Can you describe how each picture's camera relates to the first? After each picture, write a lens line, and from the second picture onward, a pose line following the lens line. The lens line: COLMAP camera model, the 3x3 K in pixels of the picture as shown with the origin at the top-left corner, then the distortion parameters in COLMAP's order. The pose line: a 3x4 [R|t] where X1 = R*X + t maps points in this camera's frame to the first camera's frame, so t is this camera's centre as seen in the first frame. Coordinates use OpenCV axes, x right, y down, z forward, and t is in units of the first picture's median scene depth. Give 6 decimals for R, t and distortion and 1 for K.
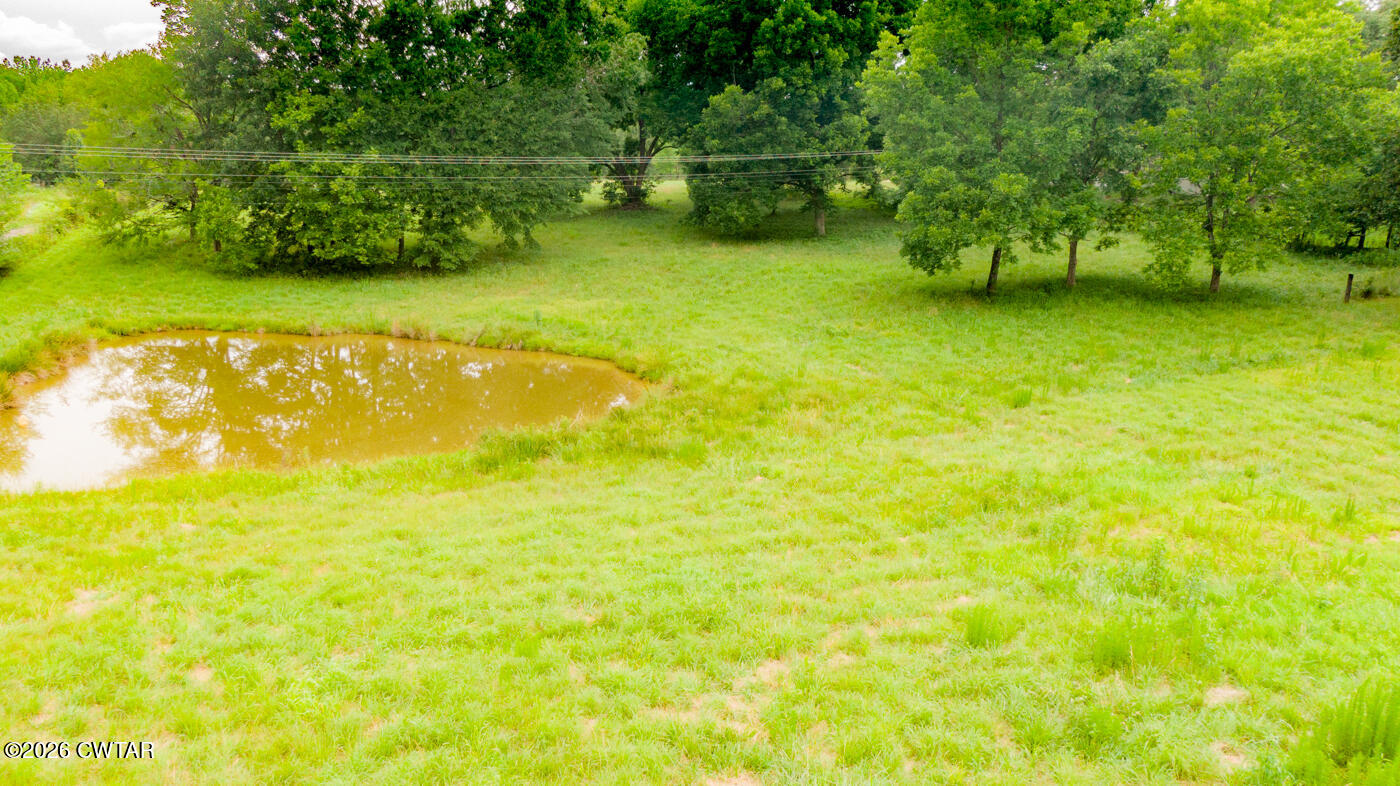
lens RADIAL K [[970.2, 0, 701.4], [0, 970.2, 421.6], [0, 0, 1]] dist [0.024390, -0.053552]
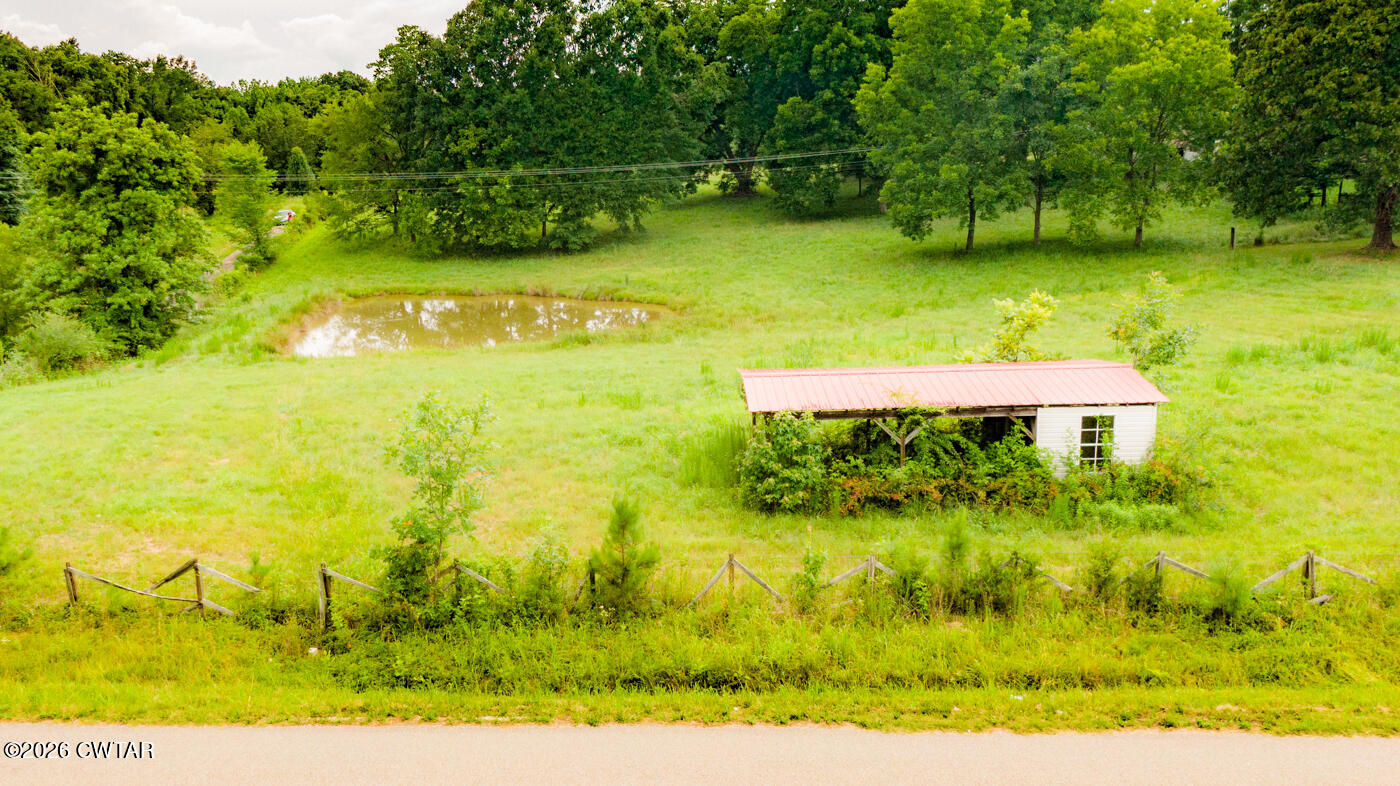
lens RADIAL K [[918.1, 0, 700.0], [0, 918.1, 393.0], [0, 0, 1]] dist [0.007577, -0.000648]
pose [[0.987693, -0.007539, -0.156222, 0.109291], [0.007283, 0.999971, -0.002212, 0.046848], [0.156234, 0.001047, 0.987720, -0.231196]]
